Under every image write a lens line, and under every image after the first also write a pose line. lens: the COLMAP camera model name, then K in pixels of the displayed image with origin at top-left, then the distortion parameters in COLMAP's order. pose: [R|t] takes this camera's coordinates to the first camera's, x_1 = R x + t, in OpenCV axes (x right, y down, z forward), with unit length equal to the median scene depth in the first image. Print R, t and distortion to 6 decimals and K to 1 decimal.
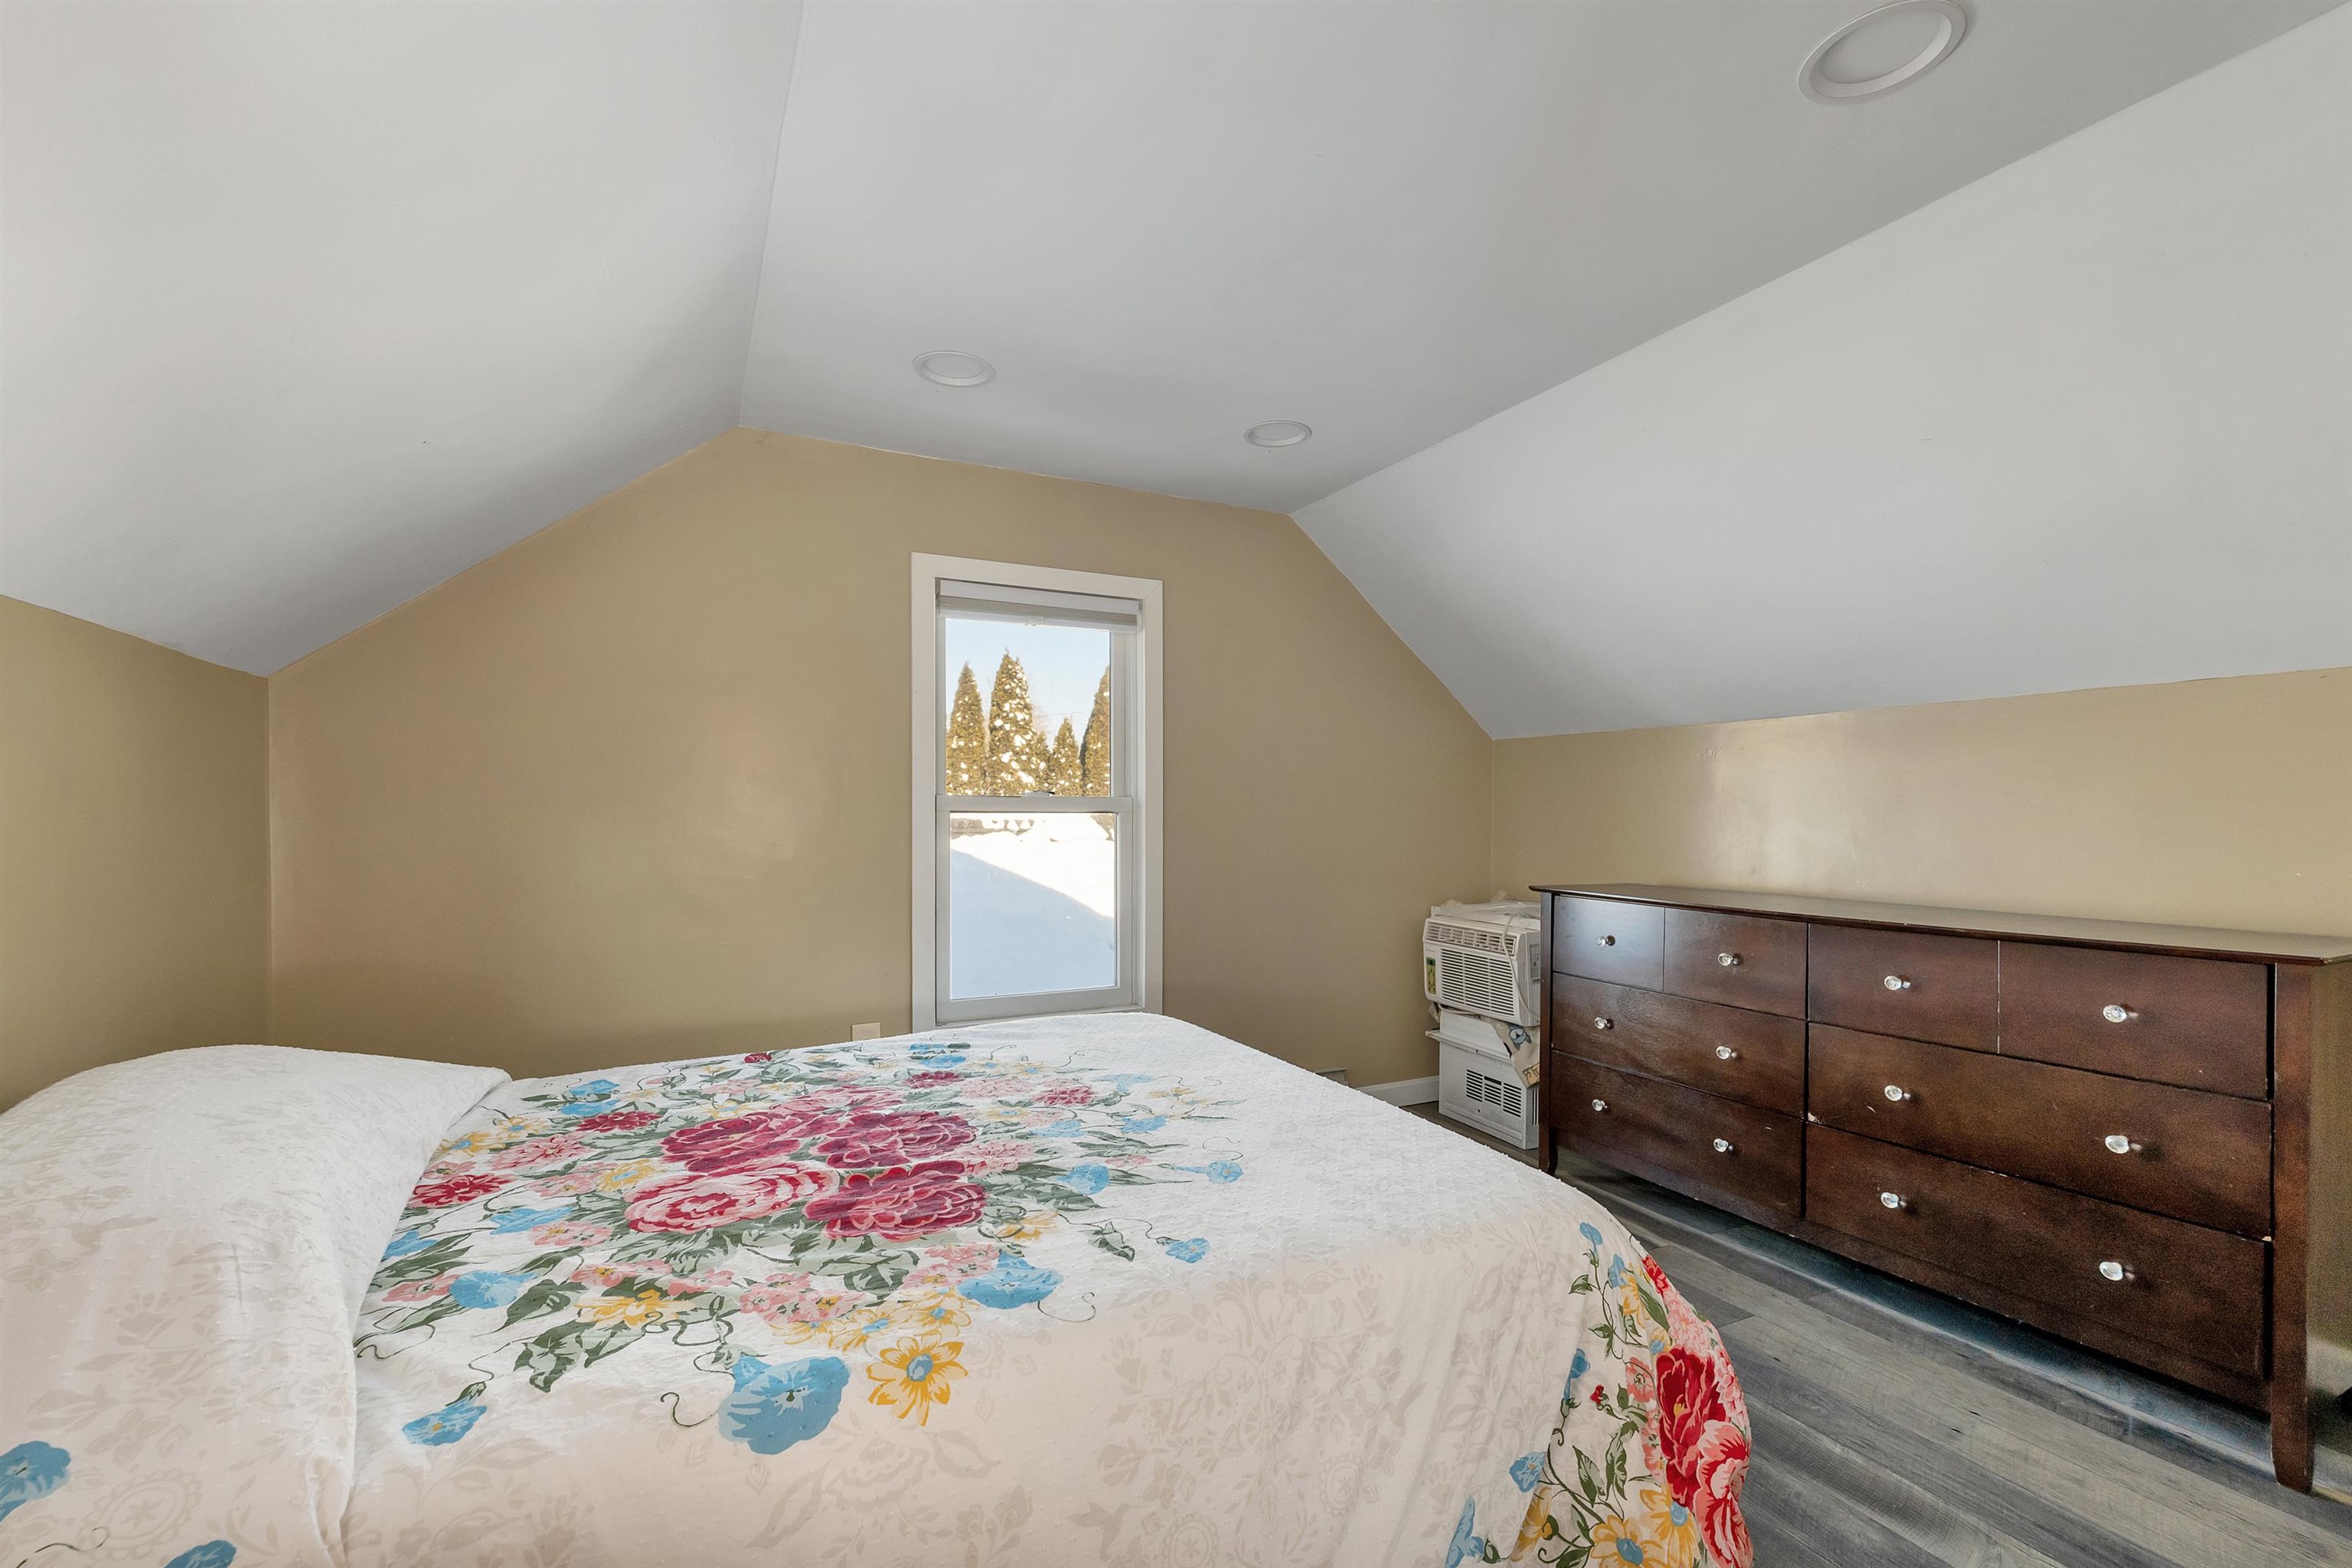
lens RADIAL K [[994.9, 0, 1173.8], [0, 994.9, 818.4], [0, 0, 1]] dist [0.000244, -0.000275]
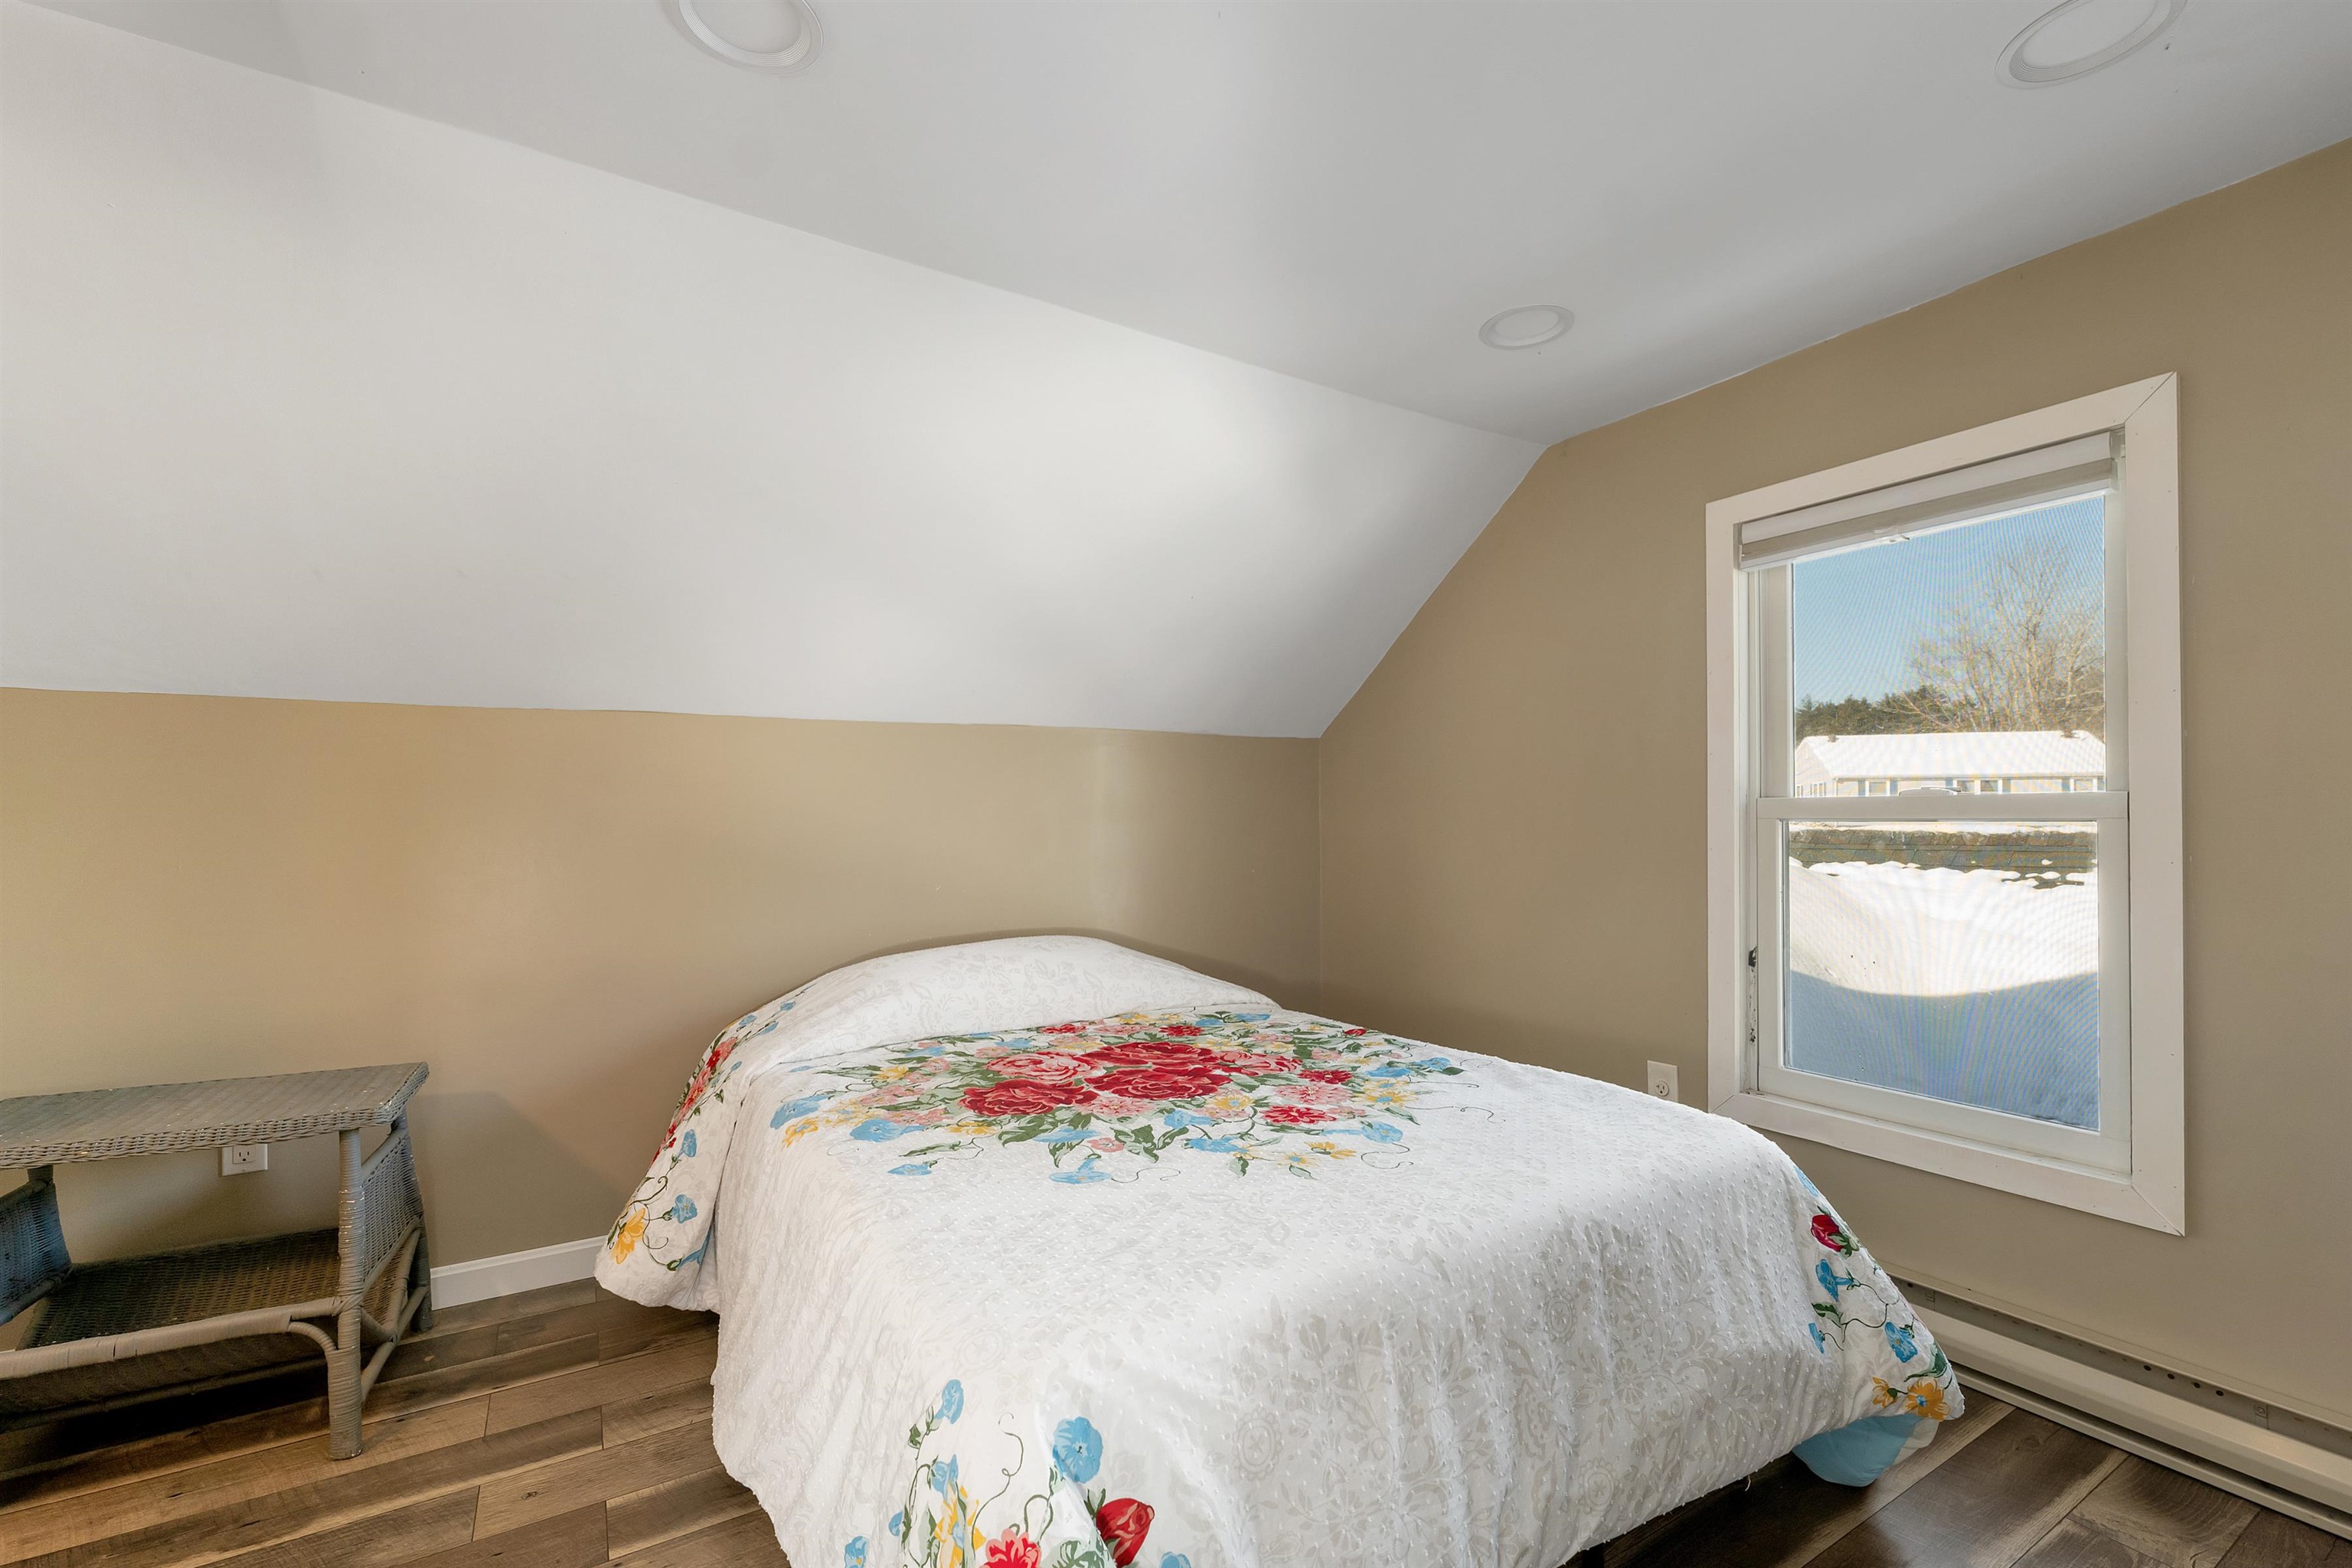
lens RADIAL K [[994.9, 0, 1173.8], [0, 994.9, 818.4], [0, 0, 1]] dist [0.000244, -0.000275]
pose [[0.080166, -0.005545, -0.996766, 0.917987], [-0.007165, 0.999955, -0.006139, 0.000034], [0.996756, 0.007634, 0.080123, 0.880191]]
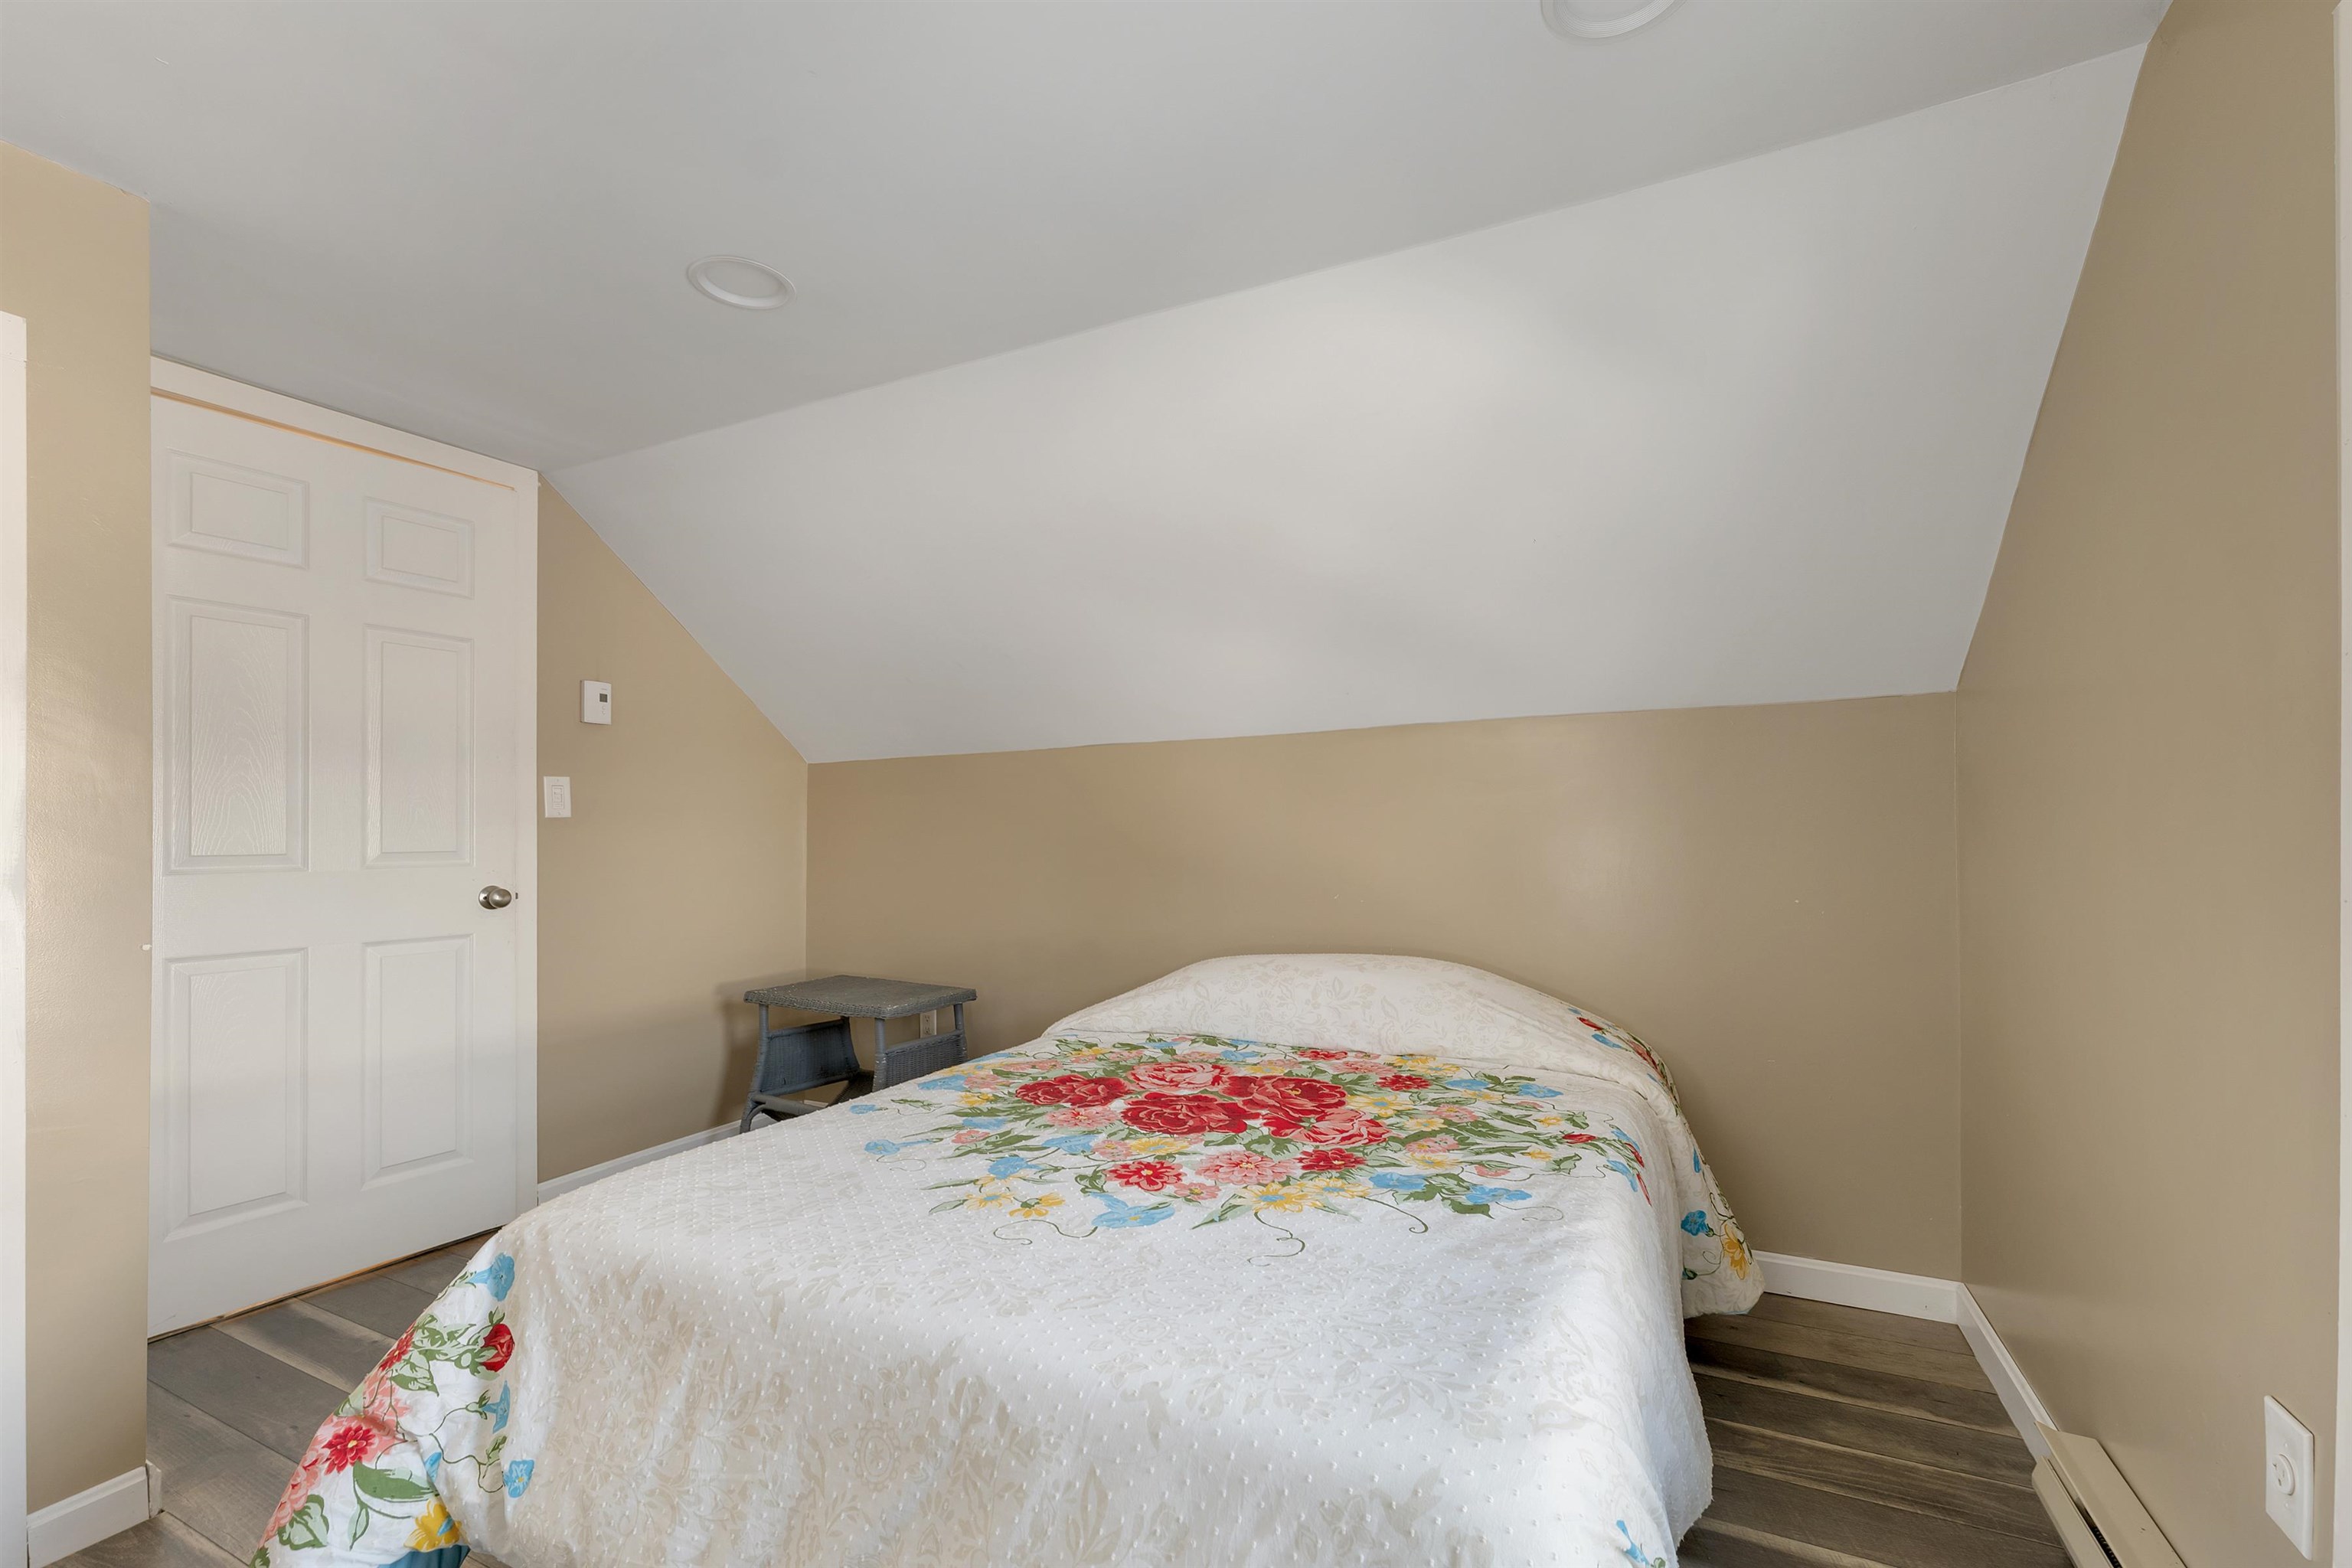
lens RADIAL K [[994.9, 0, 1173.8], [0, 994.9, 818.4], [0, 0, 1]] dist [0.000244, -0.000275]
pose [[-0.801486, -0.002736, -0.598007, 0.403327], [-0.001451, 0.999995, -0.002630, -0.016313], [0.598012, -0.001240, -0.801486, 1.835936]]
